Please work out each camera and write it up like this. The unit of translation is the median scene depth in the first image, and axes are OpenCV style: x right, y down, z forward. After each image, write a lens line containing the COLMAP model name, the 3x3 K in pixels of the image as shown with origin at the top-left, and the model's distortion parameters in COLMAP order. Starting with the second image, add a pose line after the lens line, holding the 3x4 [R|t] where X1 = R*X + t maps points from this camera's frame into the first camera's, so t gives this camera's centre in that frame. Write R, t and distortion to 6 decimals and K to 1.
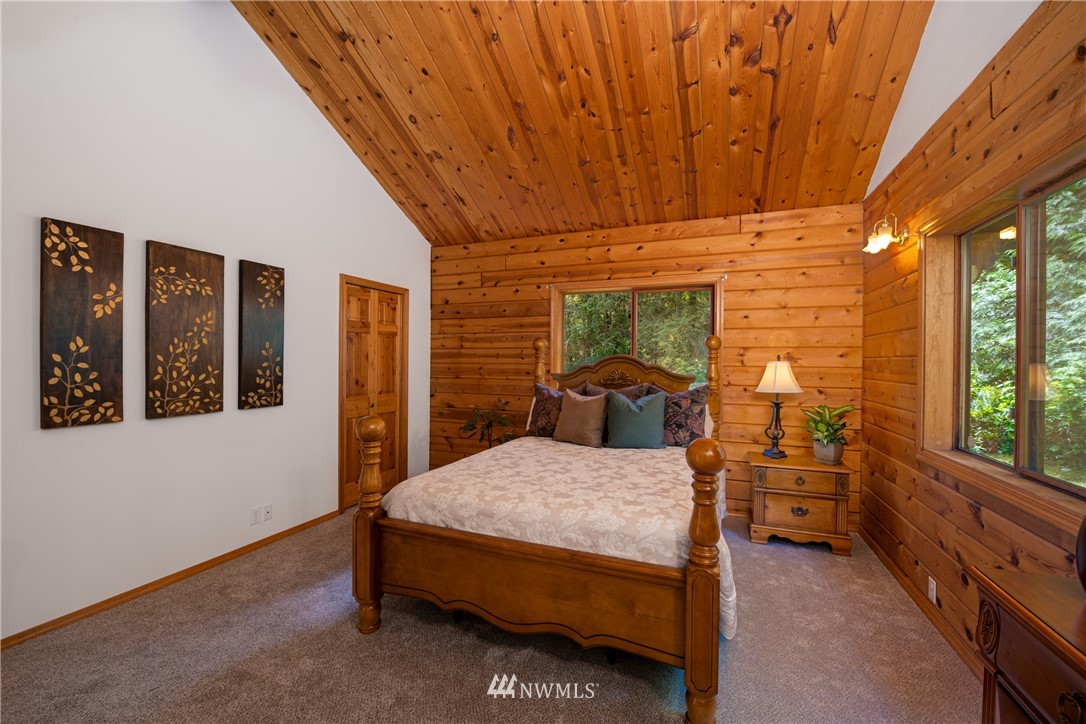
lens RADIAL K [[429.4, 0, 545.0], [0, 429.4, 361.5], [0, 0, 1]] dist [0.001250, -0.004294]
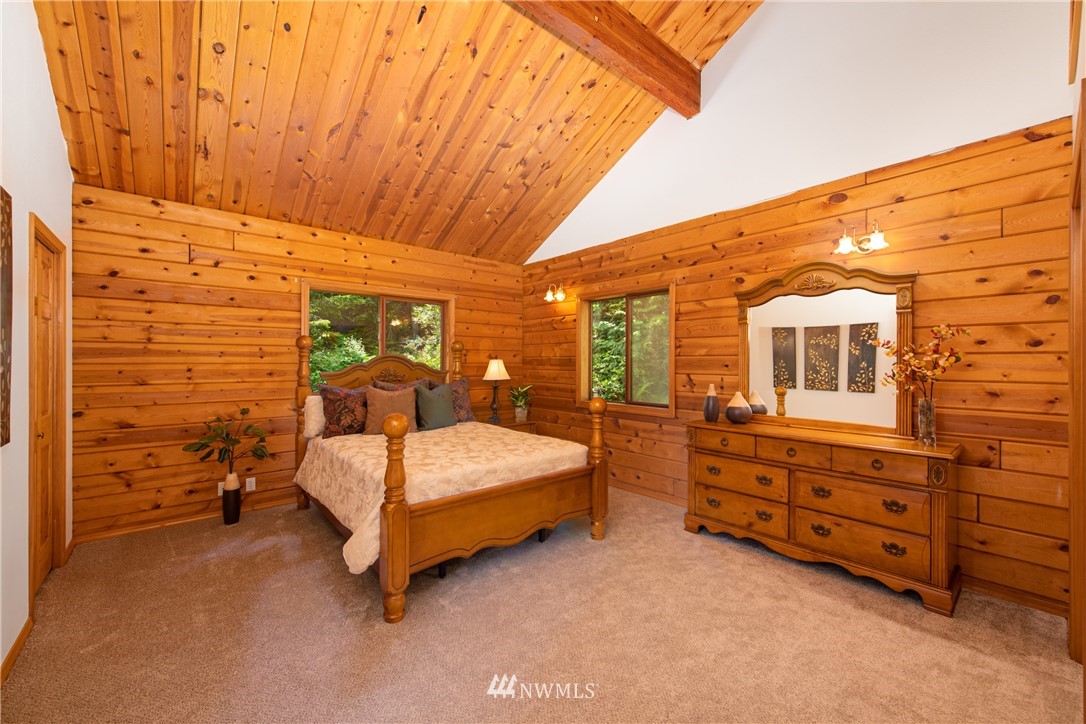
lens RADIAL K [[429.4, 0, 539.3], [0, 429.4, 360.8], [0, 0, 1]] dist [0.001250, -0.004294]
pose [[0.475607, -0.007936, 0.879622, -0.712667], [0.001482, 0.999965, 0.008220, -0.007803], [-0.879656, -0.002606, 0.475603, 0.123531]]
